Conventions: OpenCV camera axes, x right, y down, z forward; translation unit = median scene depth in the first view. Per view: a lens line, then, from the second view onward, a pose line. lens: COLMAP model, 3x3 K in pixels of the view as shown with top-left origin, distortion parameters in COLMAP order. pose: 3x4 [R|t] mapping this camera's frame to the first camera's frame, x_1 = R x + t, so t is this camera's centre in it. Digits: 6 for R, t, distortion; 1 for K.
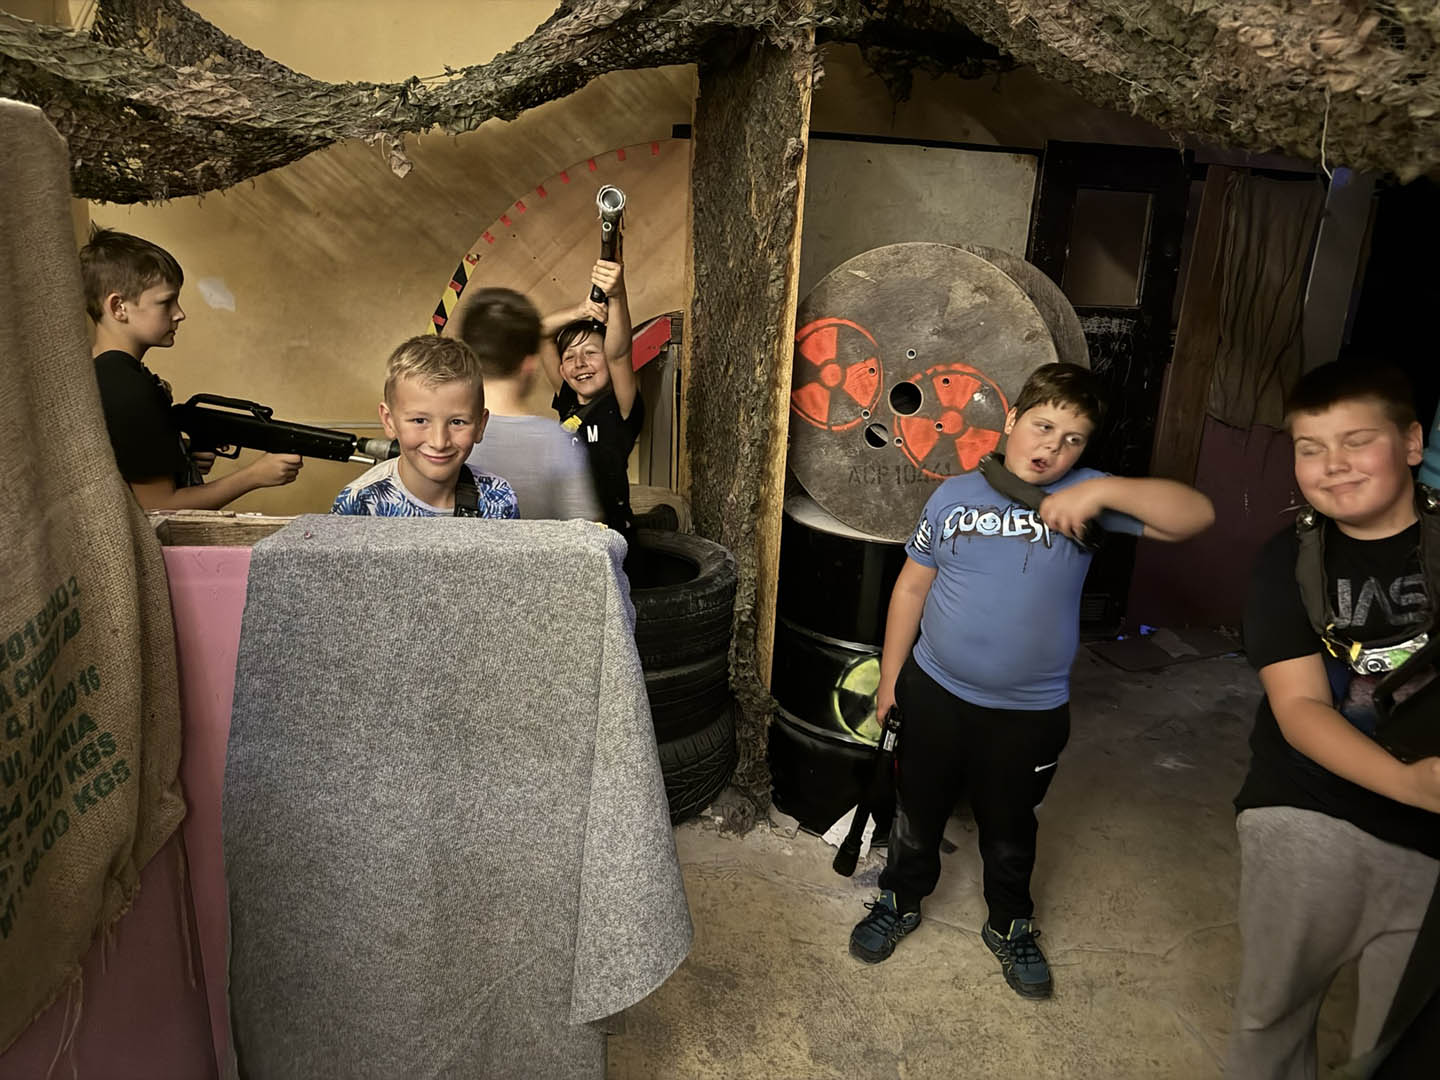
lens RADIAL K [[1005.0, 0, 720.0], [0, 1005.0, 540.0], [0, 0, 1]] dist [0.225872, -0.452163]
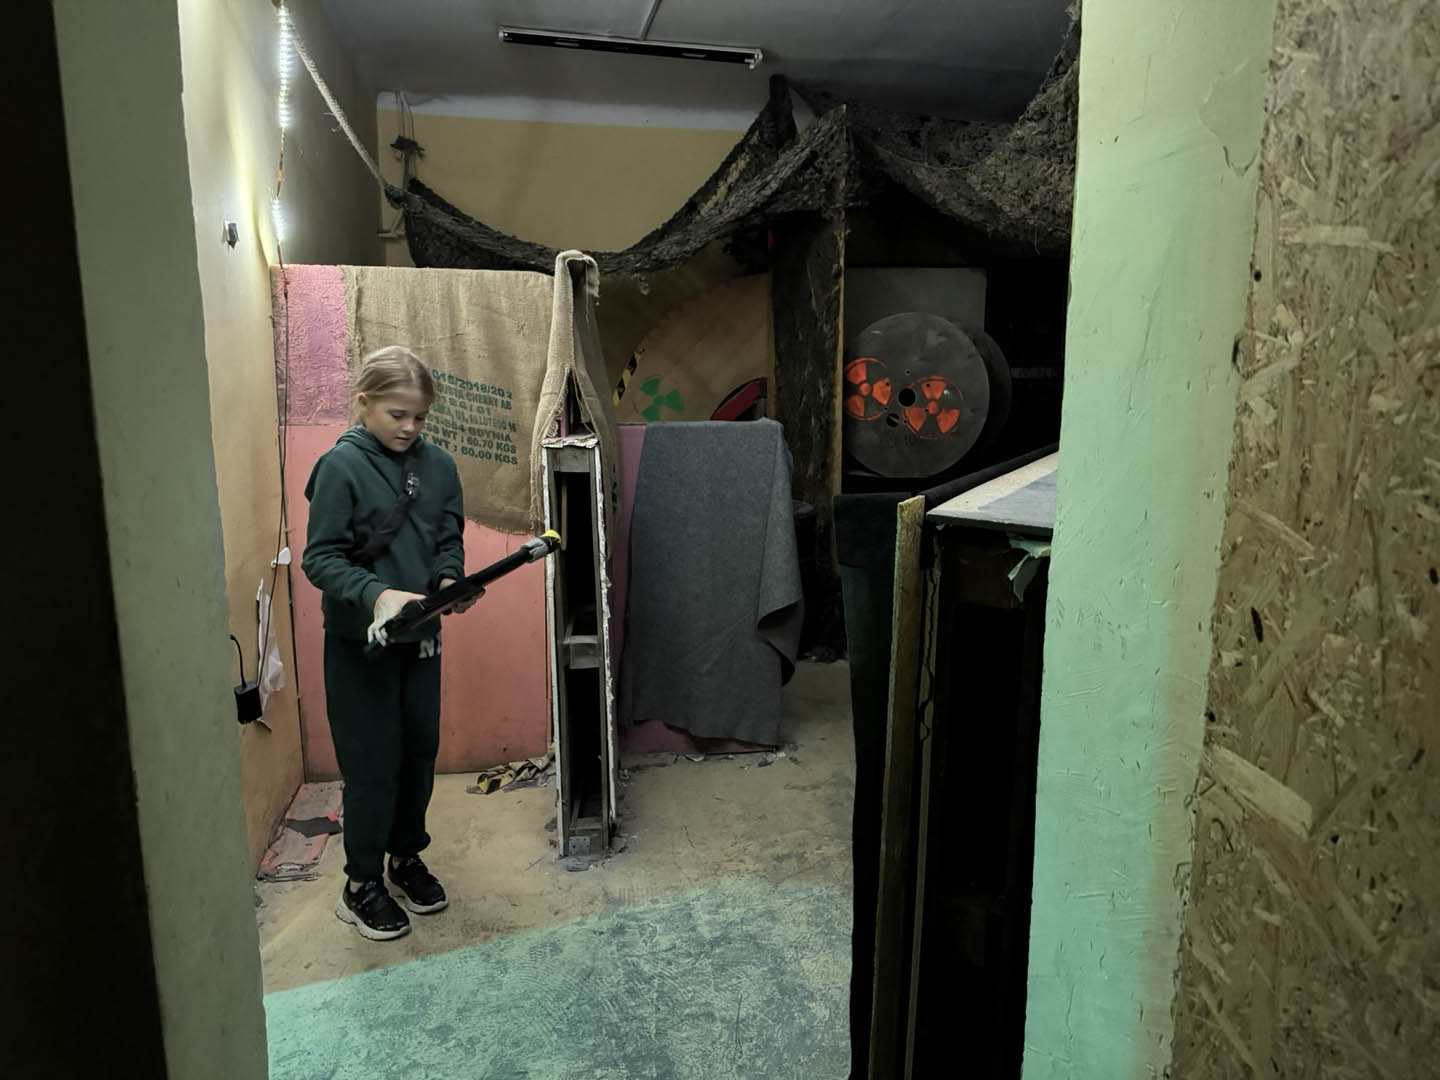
lens RADIAL K [[987.9, 0, 719.7], [0, 987.9, 546.2], [0, 0, 1]] dist [0.120173, -0.186922]
pose [[0.997895, -0.053764, -0.036261, -0.097112], [0.049229, 0.992017, -0.116101, 0.305206], [0.042213, 0.114072, 0.992575, -0.719690]]
